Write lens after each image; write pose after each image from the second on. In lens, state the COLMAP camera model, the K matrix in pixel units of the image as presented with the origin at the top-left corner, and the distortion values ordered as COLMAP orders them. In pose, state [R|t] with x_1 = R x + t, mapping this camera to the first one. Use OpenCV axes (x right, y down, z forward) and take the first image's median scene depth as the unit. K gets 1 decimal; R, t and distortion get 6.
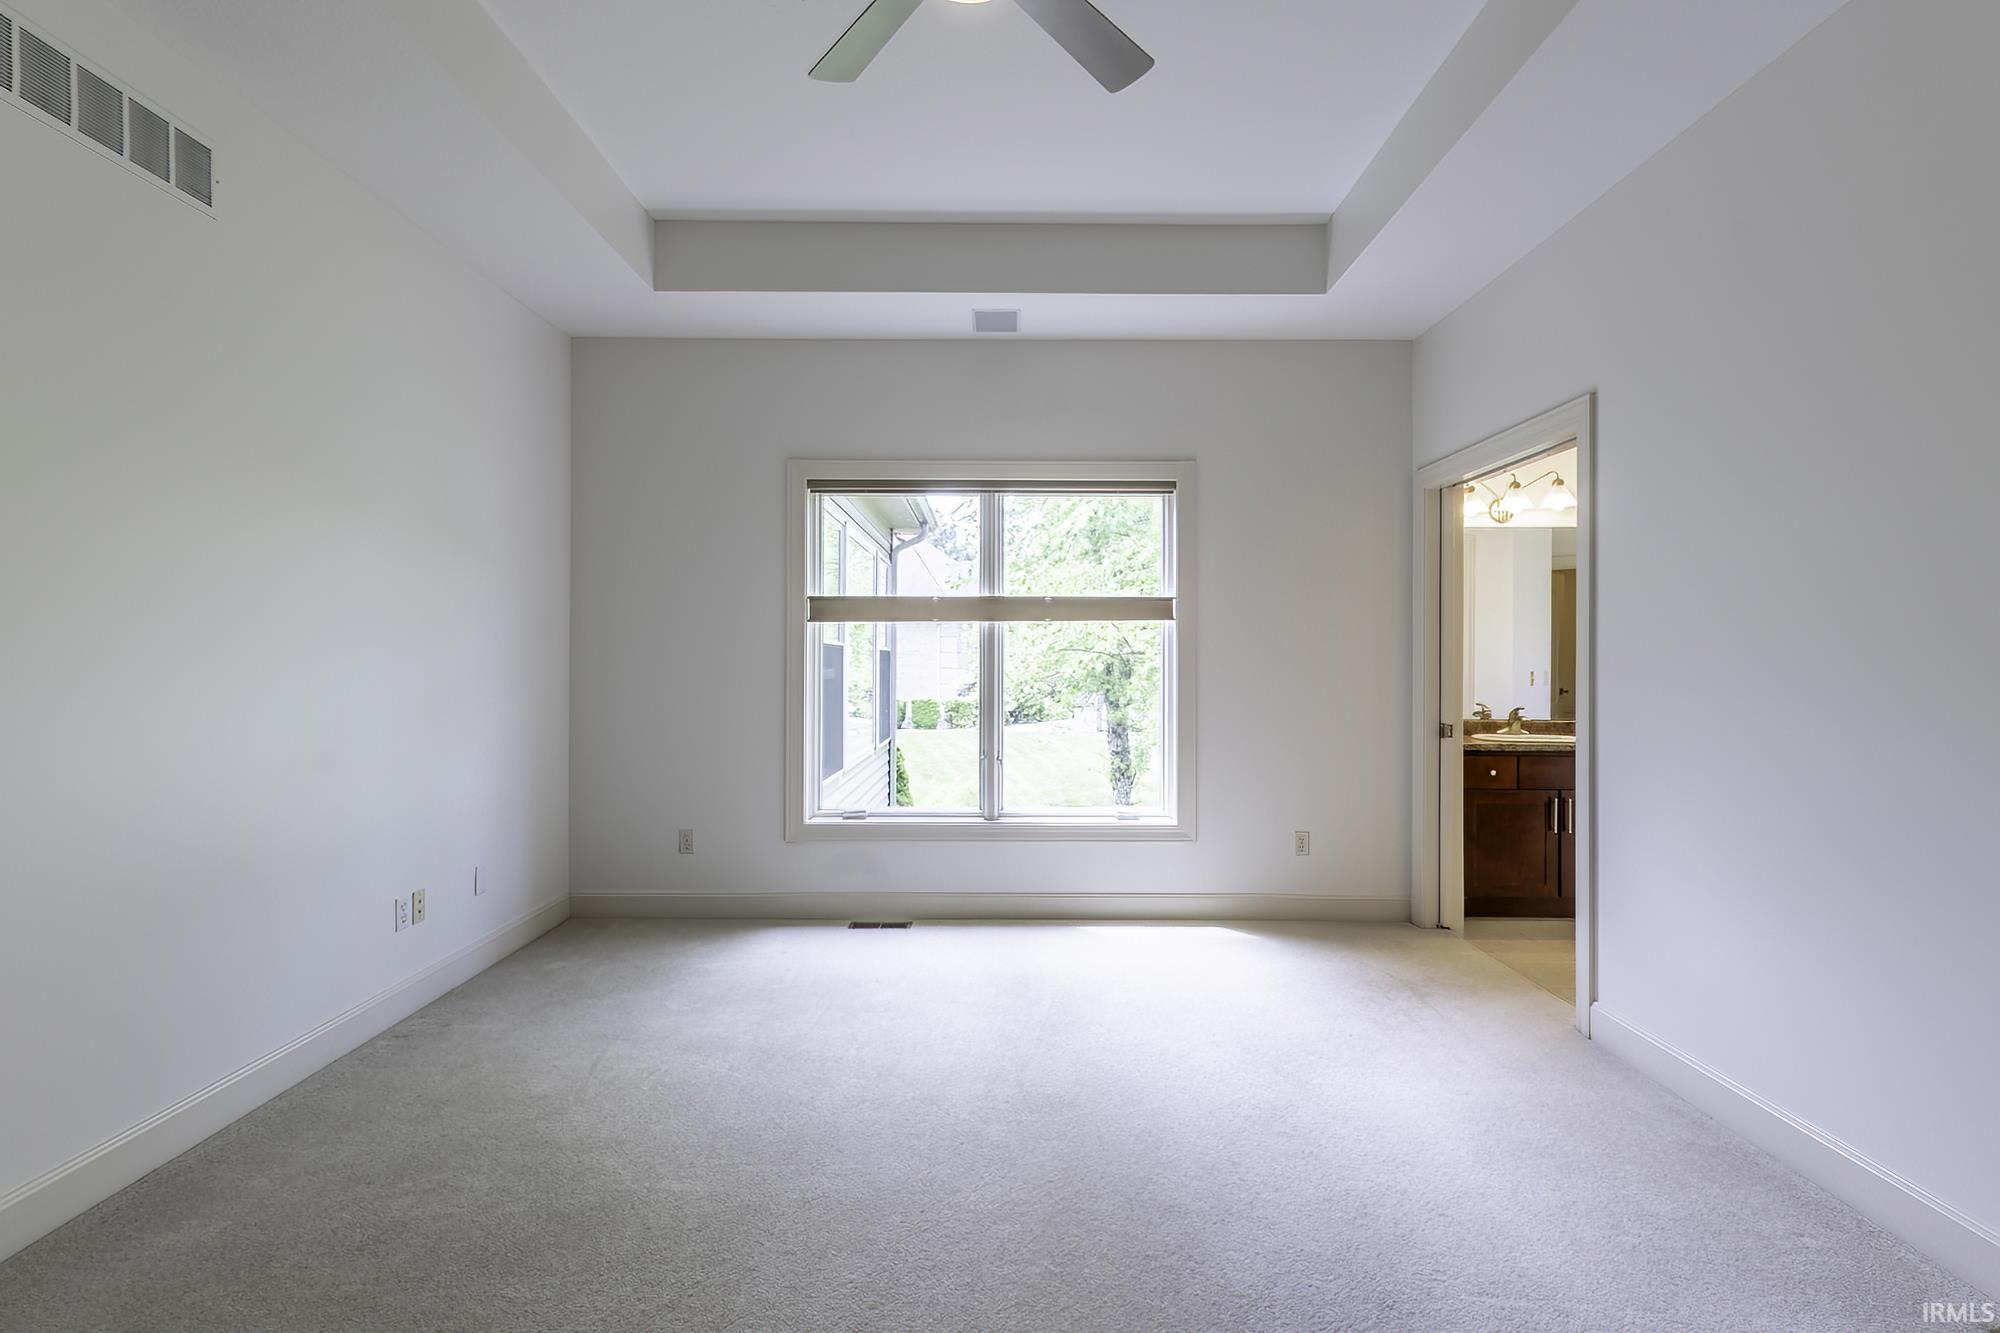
lens RADIAL K [[966.8, 0, 1000.0], [0, 966.8, 666.5], [0, 0, 1]] dist [0.004140, -0.000713]
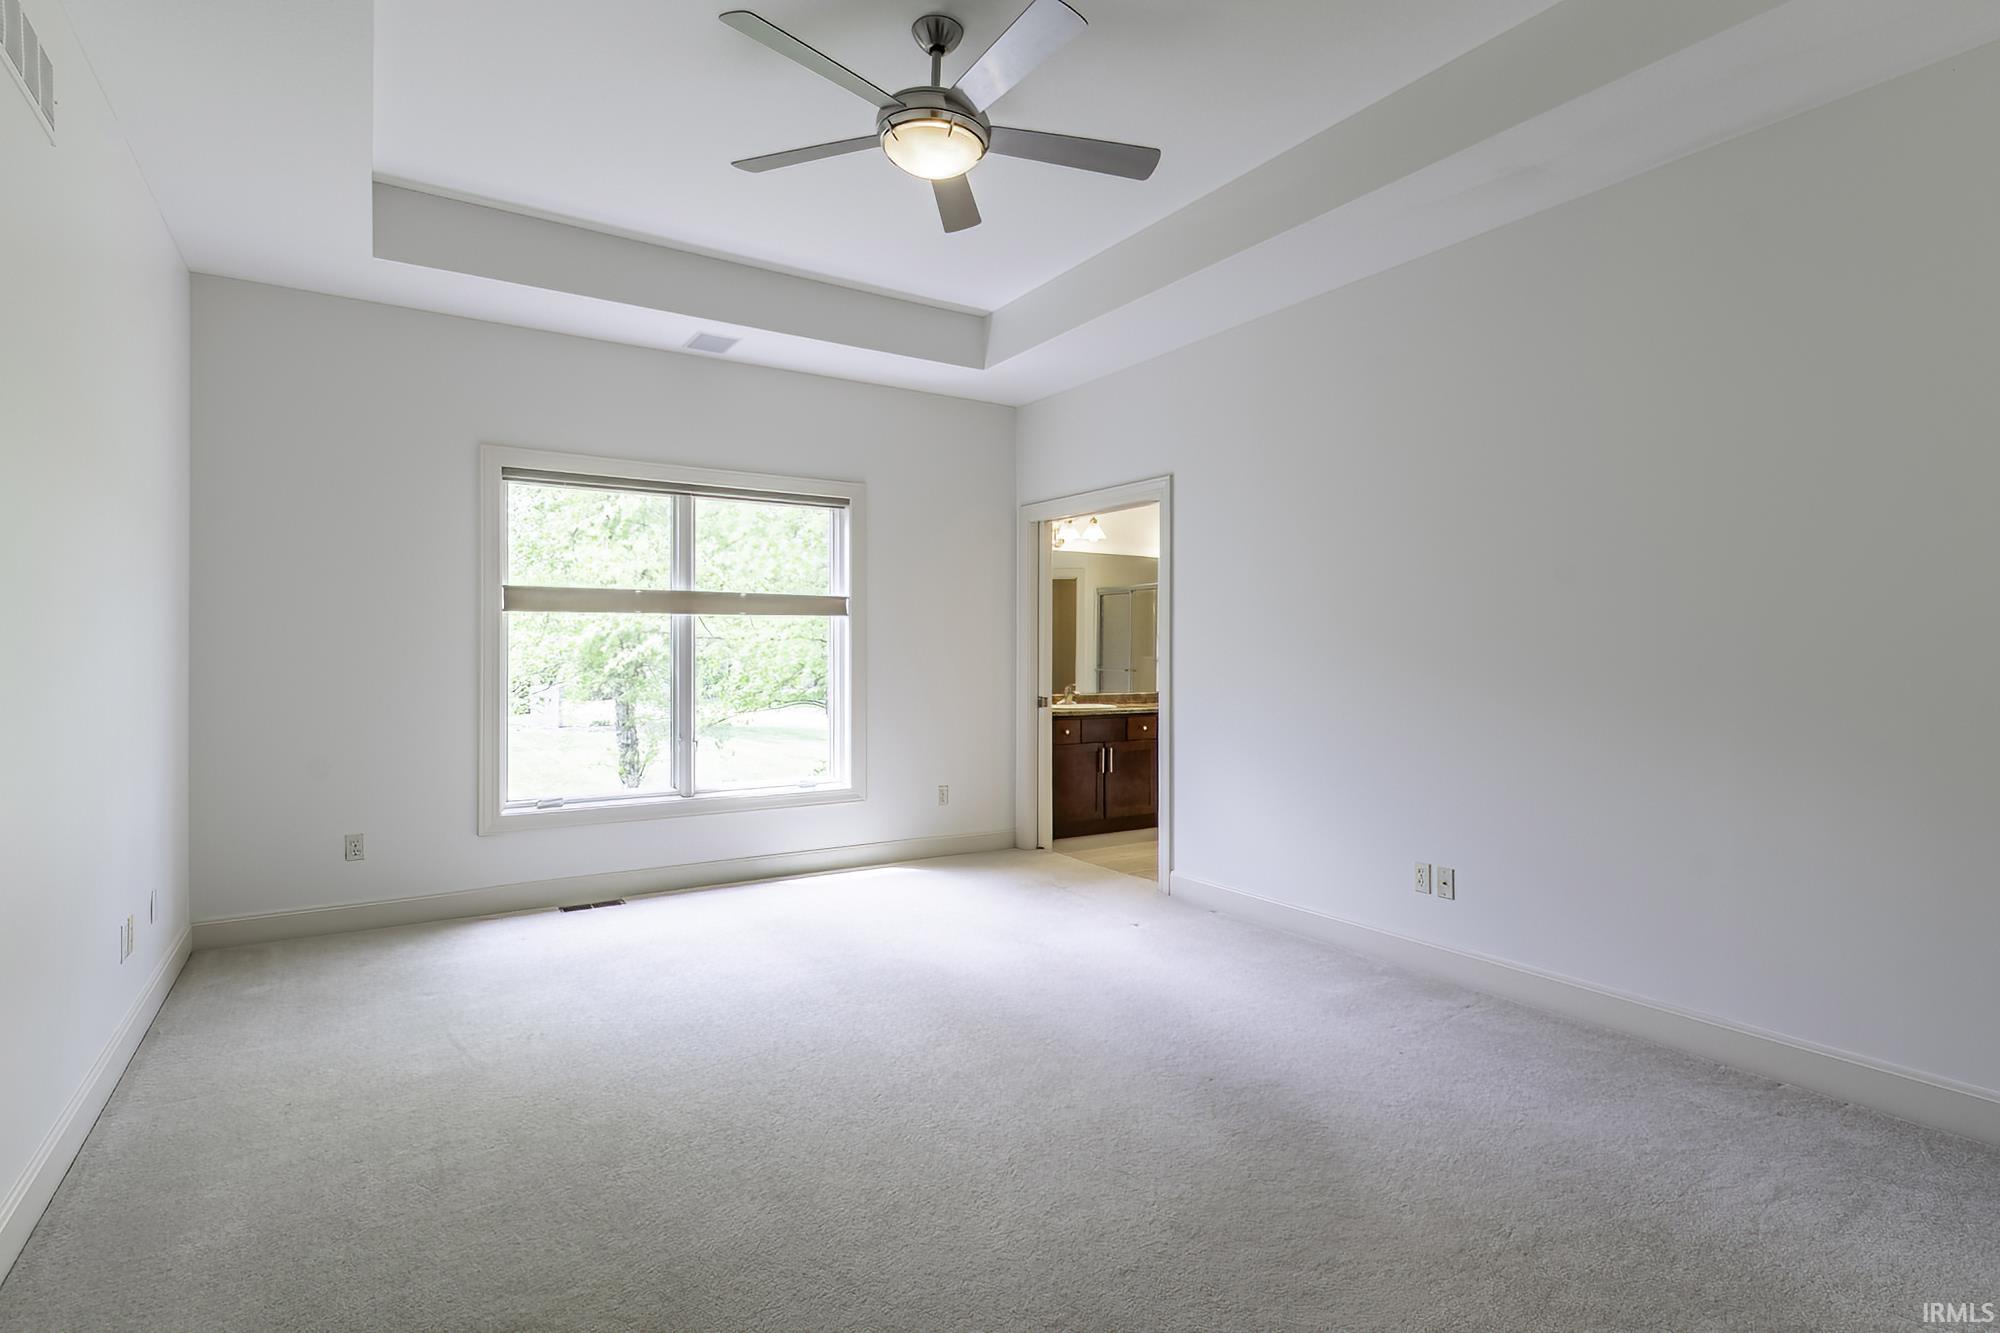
lens RADIAL K [[961.8, 0, 1001.4], [0, 961.8, 674.5], [0, 0, 1]] dist [0.000266, -0.000142]
pose [[0.846819, -0.014450, 0.531685, -0.290956], [0.004628, 0.999793, 0.019801, 0.001100], [-0.531861, -0.014307, 0.846711, -0.102372]]
